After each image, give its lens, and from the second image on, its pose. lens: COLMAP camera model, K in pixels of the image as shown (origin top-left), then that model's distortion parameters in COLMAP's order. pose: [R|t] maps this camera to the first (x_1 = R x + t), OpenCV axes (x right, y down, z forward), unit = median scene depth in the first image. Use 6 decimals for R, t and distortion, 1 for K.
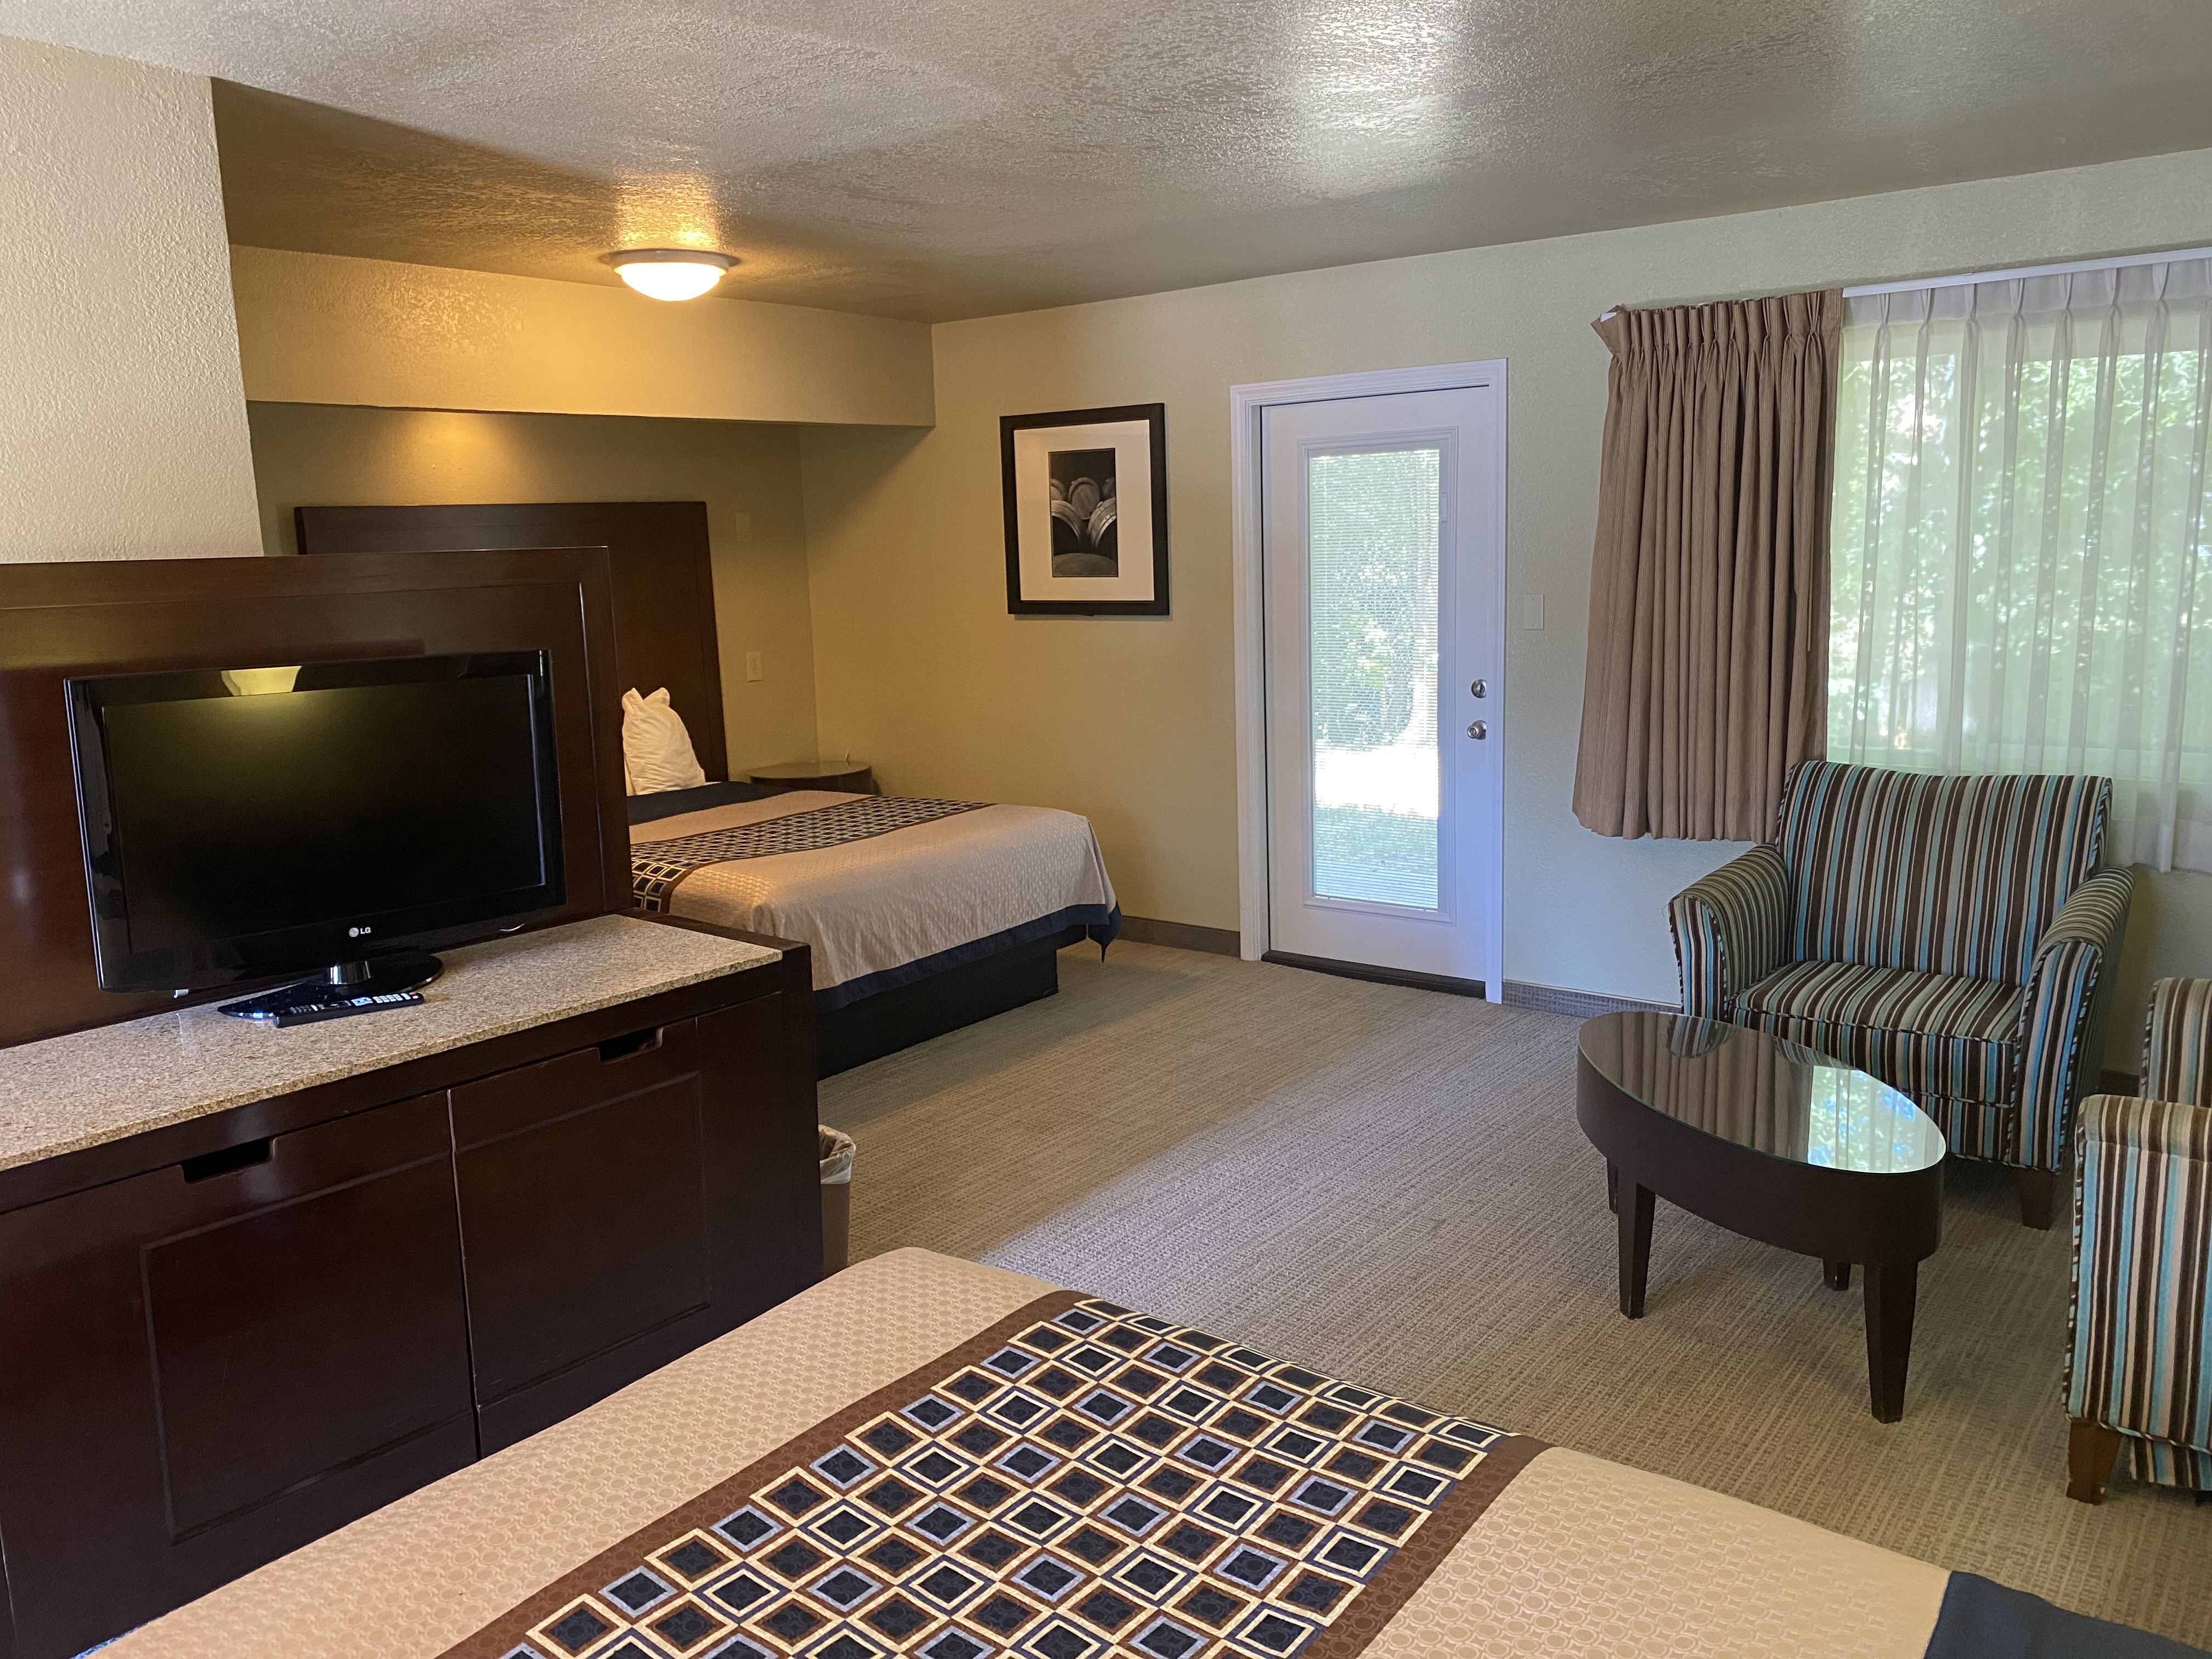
lens RADIAL K [[1653.2, 0, 1105.9], [0, 1653.2, 842.2], [0, 0, 1]] dist [0.005841, -0.001299]
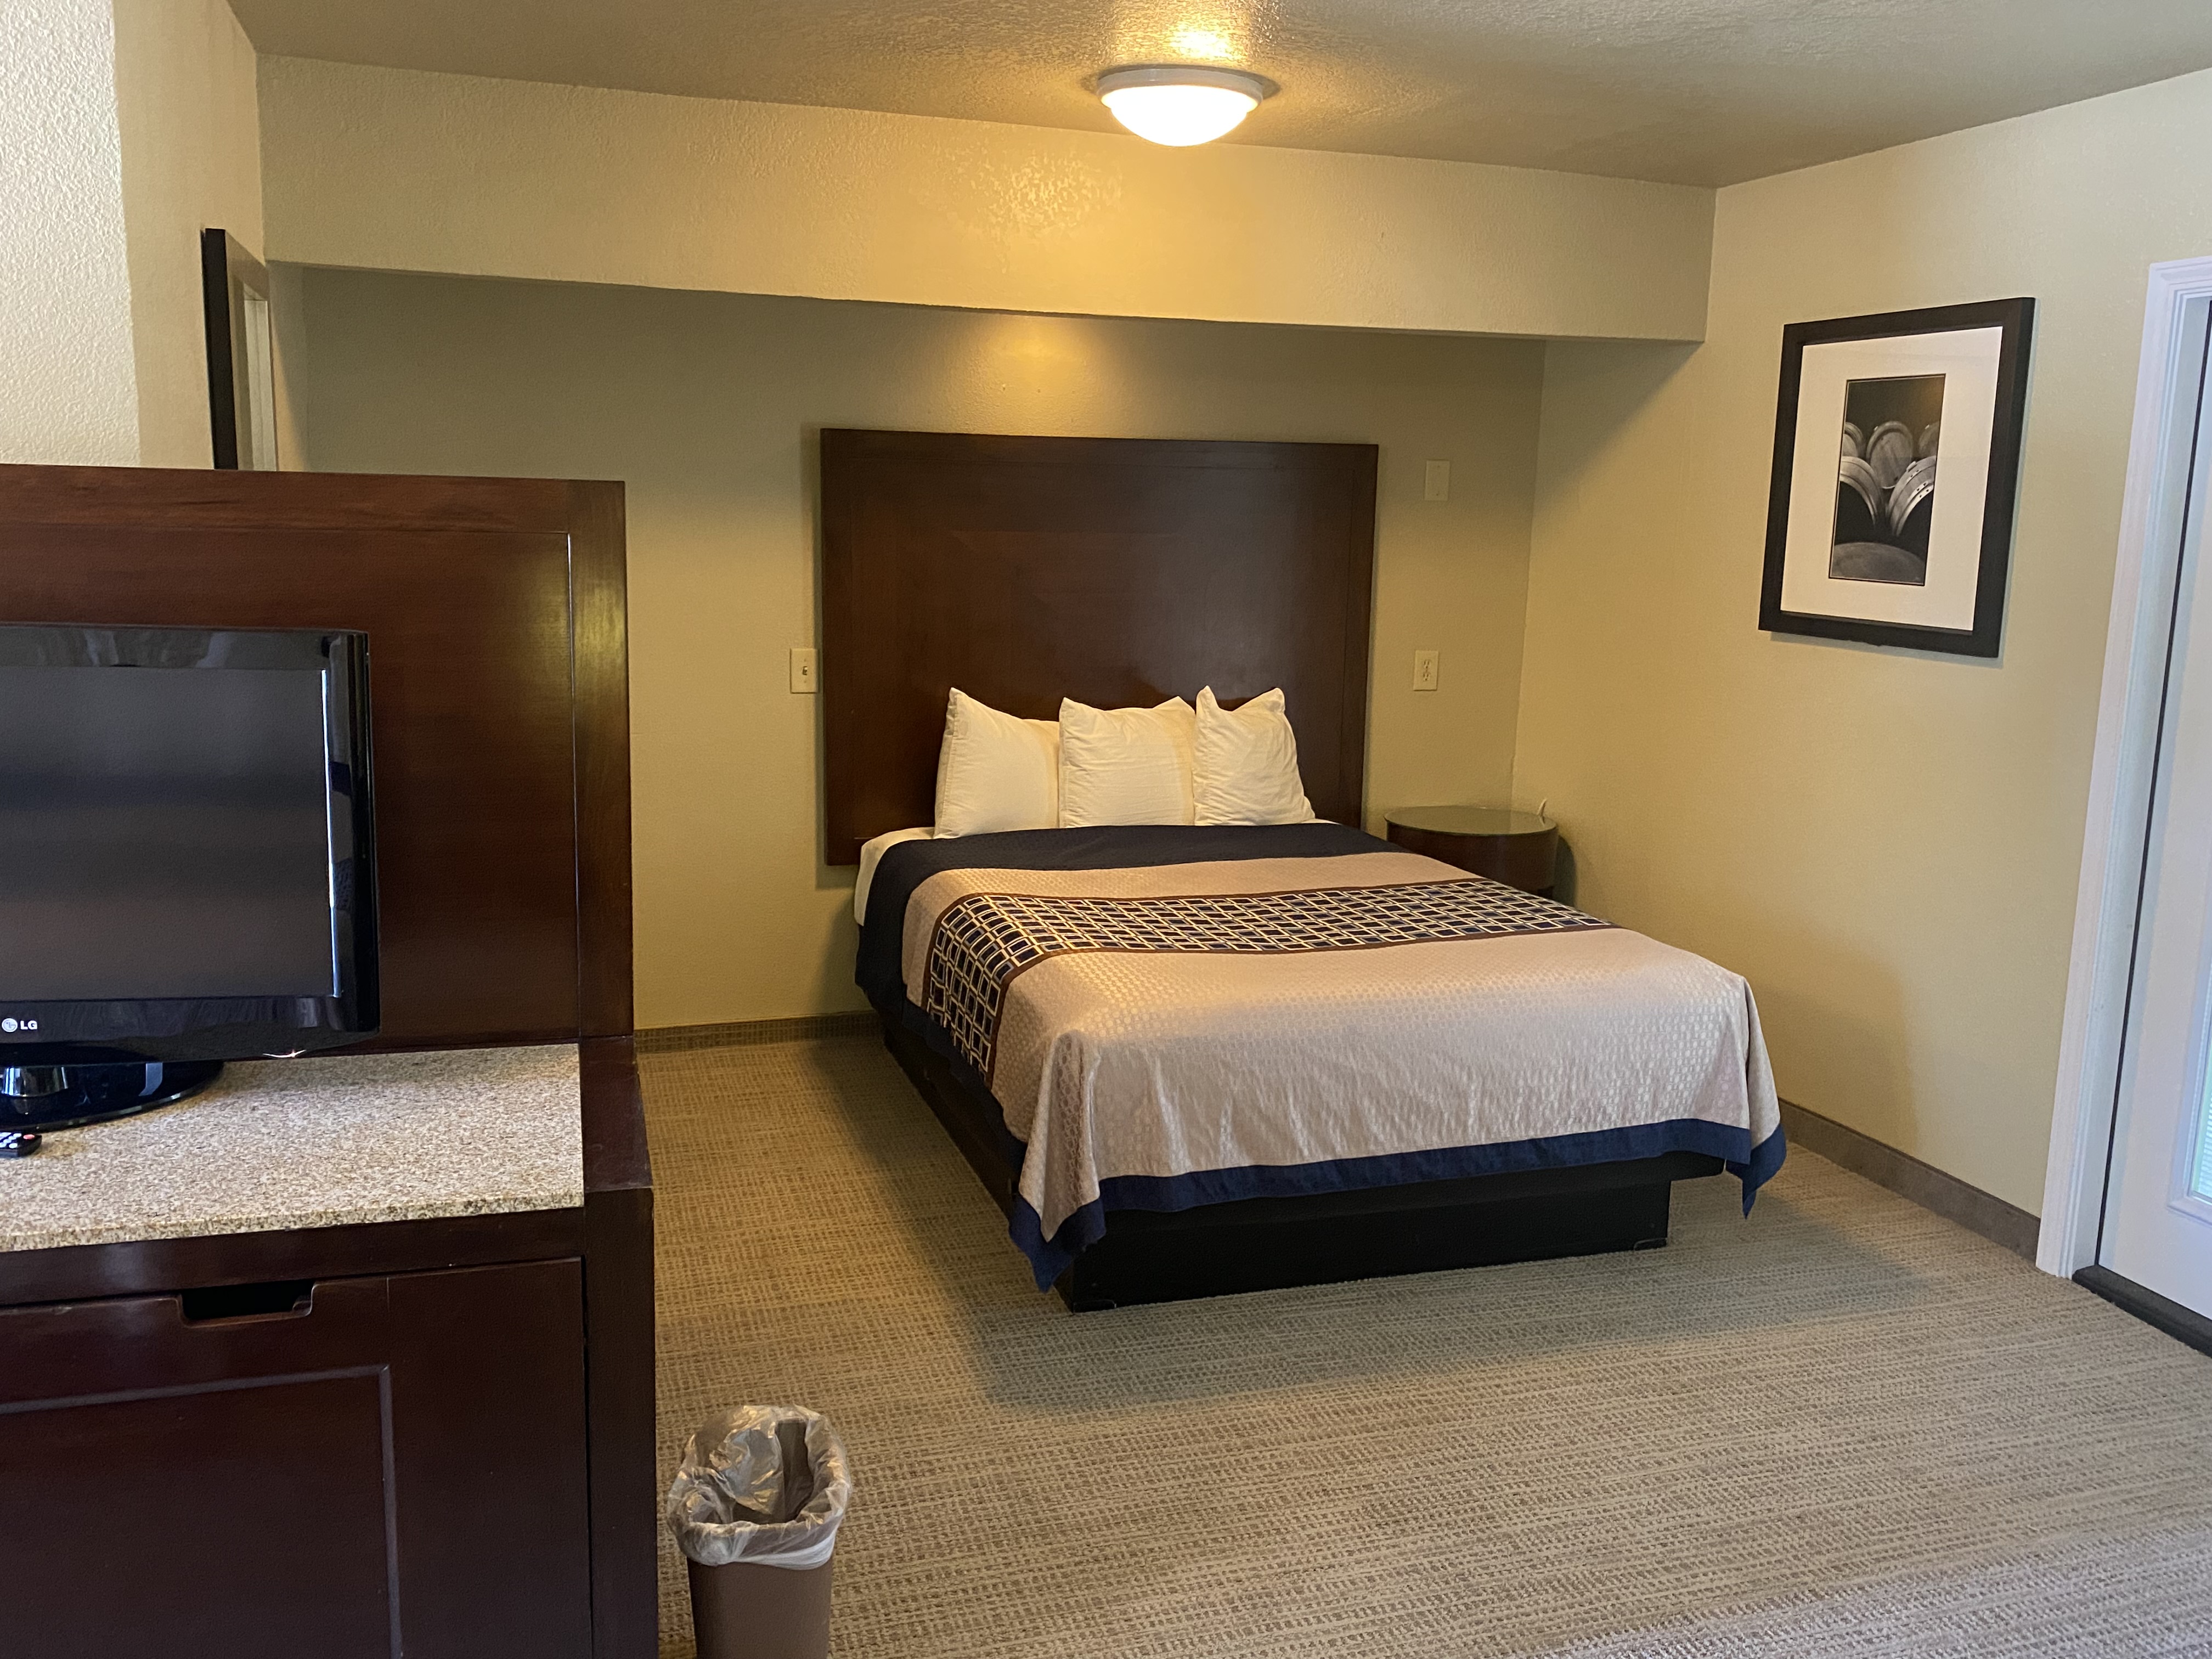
lens RADIAL K [[1894.6, 0, 1076.6], [0, 1894.6, 798.0], [0, 0, 1]] dist [0.059222, -0.052786]
pose [[0.833859, 0.137525, -0.534571, 0.138169], [-0.150468, 0.988421, 0.019575, -0.052224], [0.531073, 0.064113, 0.844897, 0.254640]]
